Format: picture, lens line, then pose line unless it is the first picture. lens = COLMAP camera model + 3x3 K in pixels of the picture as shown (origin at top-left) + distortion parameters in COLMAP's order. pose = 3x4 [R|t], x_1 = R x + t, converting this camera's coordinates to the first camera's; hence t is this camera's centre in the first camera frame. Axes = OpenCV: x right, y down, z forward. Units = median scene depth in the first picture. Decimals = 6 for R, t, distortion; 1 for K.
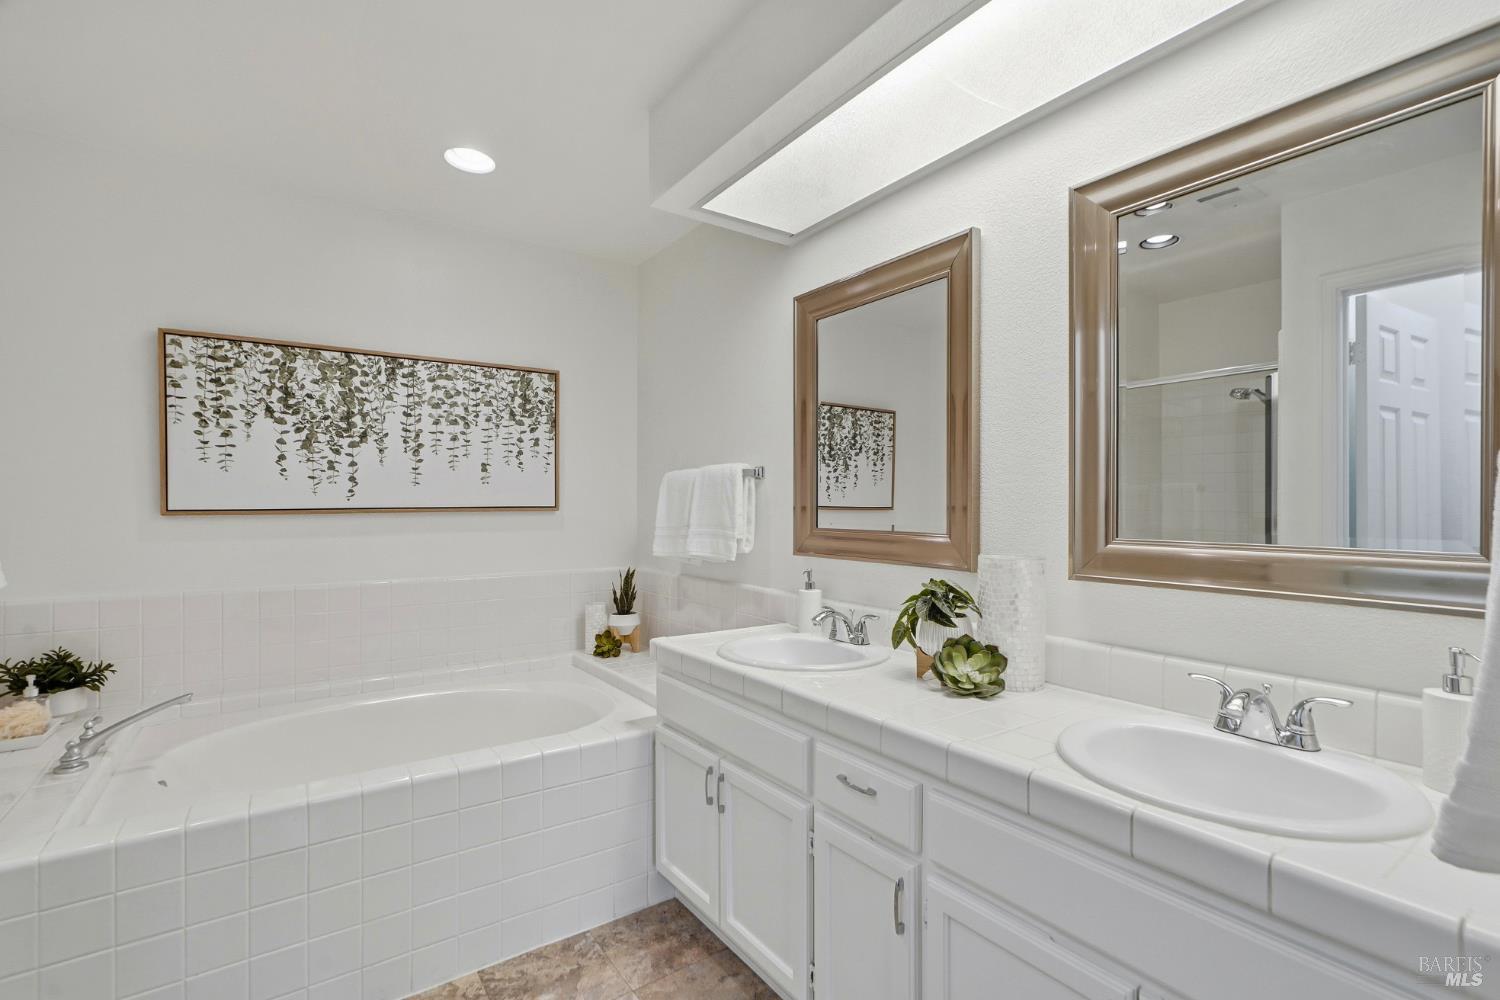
lens RADIAL K [[680.9, 0, 754.2], [0, 680.9, 503.7], [0, 0, 1]] dist [-0.001863, 0.000771]
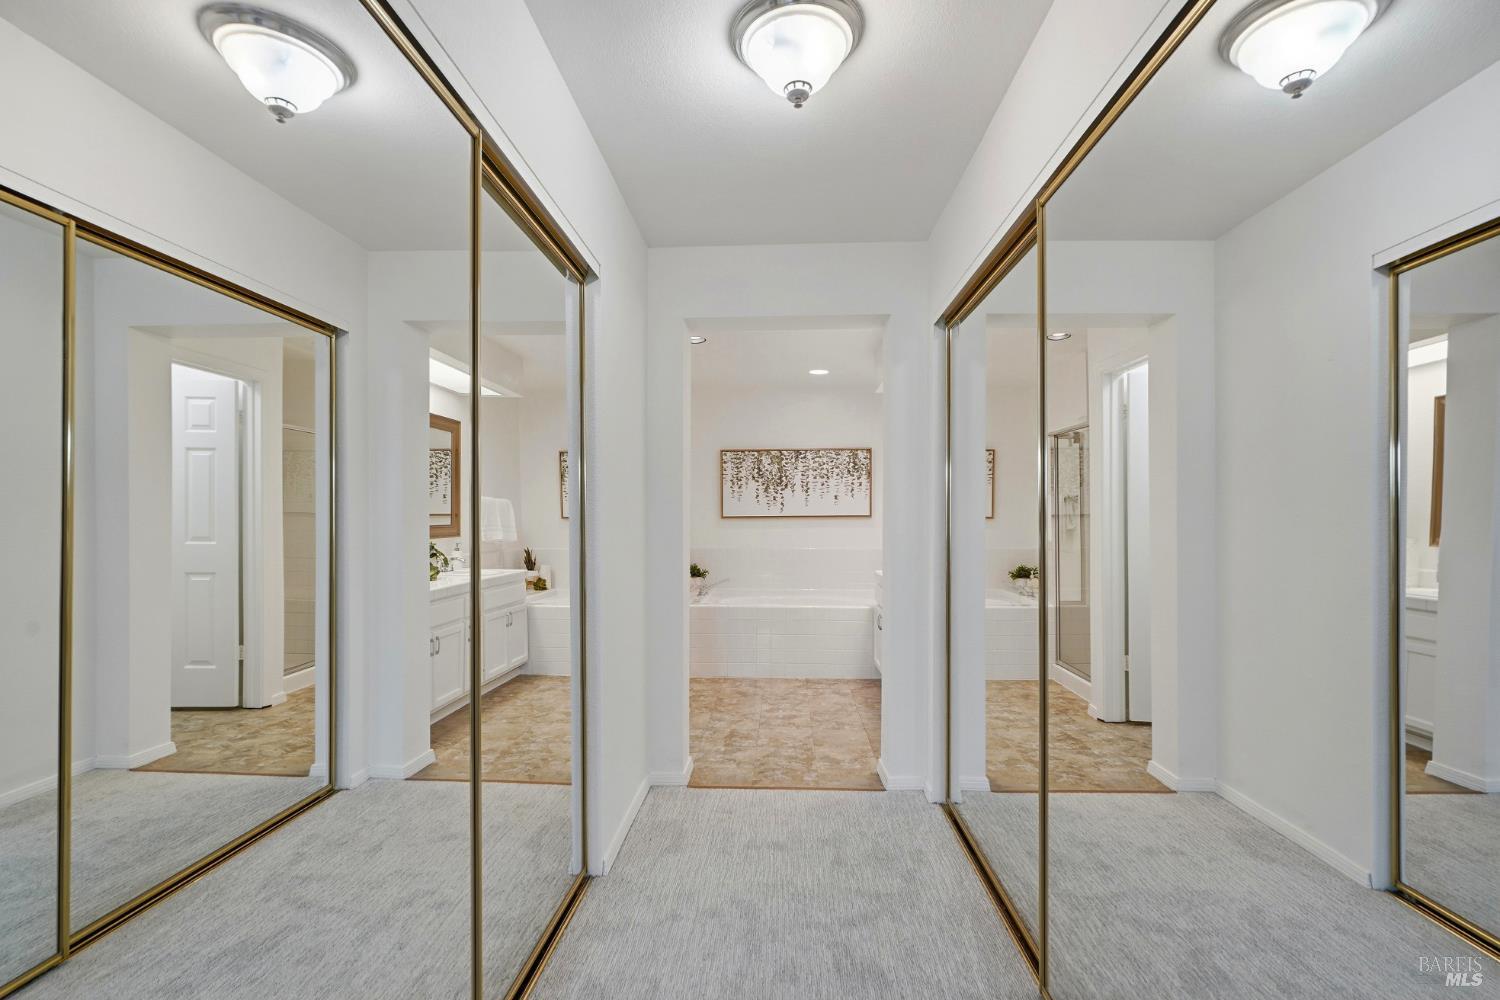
lens RADIAL K [[680.9, 0, 746.1], [0, 680.9, 510.8], [0, 0, 1]] dist [-0.001863, 0.000771]
pose [[0.779571, 0.002237, -0.626310, 0.785887], [0.000921, 0.999988, 0.004719, -0.023357], [0.626313, -0.004255, 0.779560, -0.913733]]
